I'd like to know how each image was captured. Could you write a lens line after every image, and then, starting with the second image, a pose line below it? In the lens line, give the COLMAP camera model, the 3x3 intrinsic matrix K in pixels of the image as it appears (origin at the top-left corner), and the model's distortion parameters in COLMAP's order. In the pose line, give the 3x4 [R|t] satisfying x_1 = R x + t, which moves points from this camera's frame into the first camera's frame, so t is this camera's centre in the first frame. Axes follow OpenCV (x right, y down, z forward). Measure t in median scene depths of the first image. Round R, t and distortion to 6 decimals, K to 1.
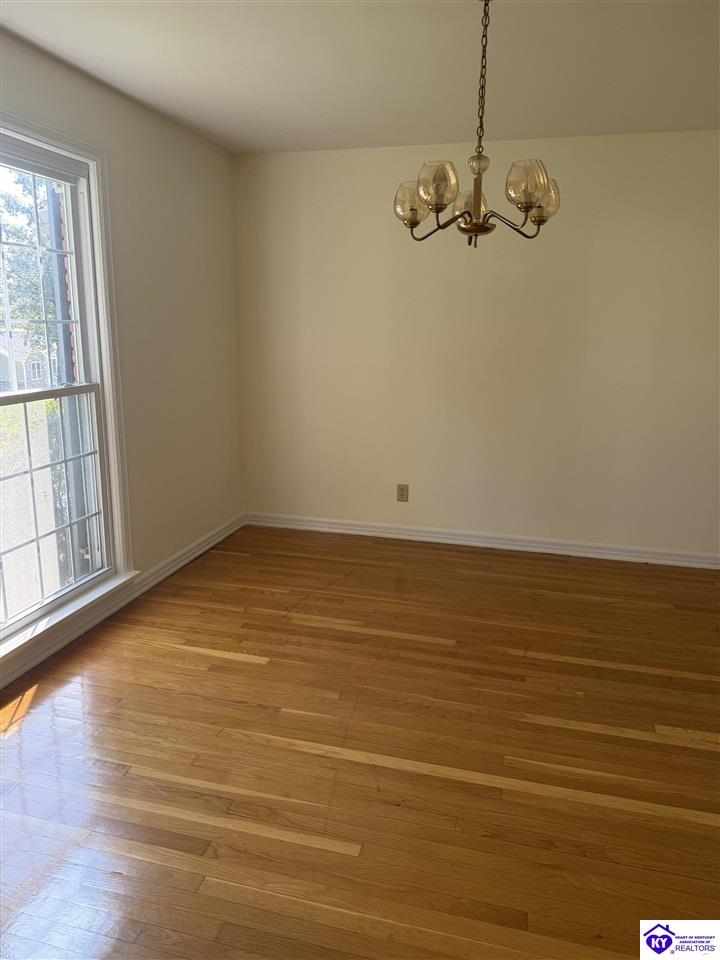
lens RADIAL K [[681.9, 0, 351.9], [0, 681.9, 470.7], [0, 0, 1]] dist [0.043725, -0.057914]
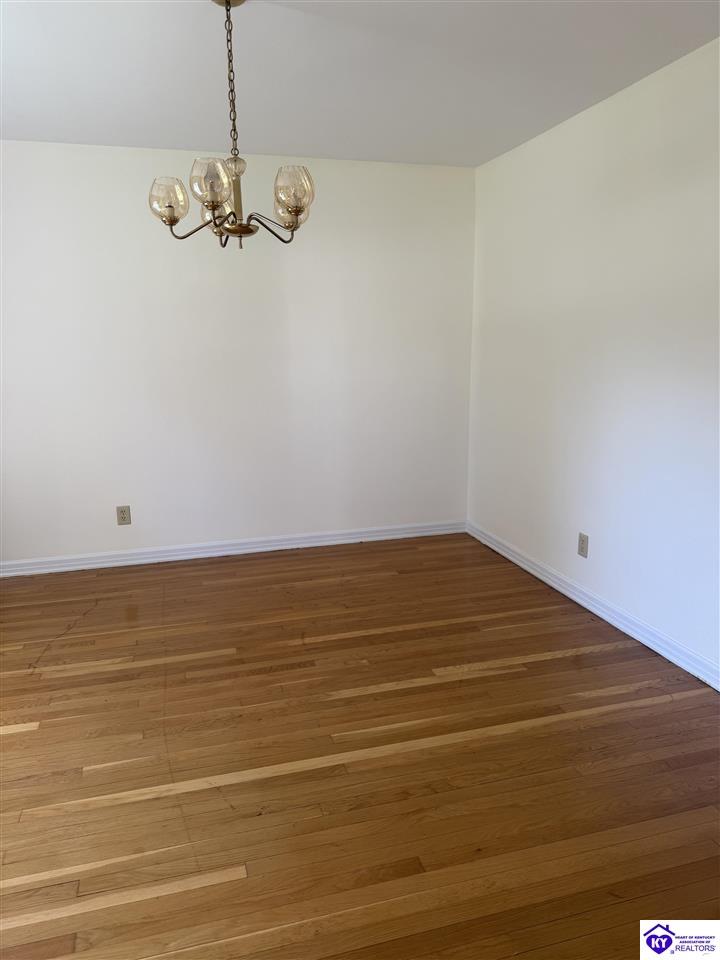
lens RADIAL K [[681.9, 0, 349.7], [0, 681.9, 474.9], [0, 0, 1]] dist [0.043725, -0.057914]
pose [[0.864431, -0.130957, 0.485395, -0.204008], [0.141007, 0.989880, 0.015949, 0.011125], [-0.482572, 0.054657, 0.874149, 0.052923]]
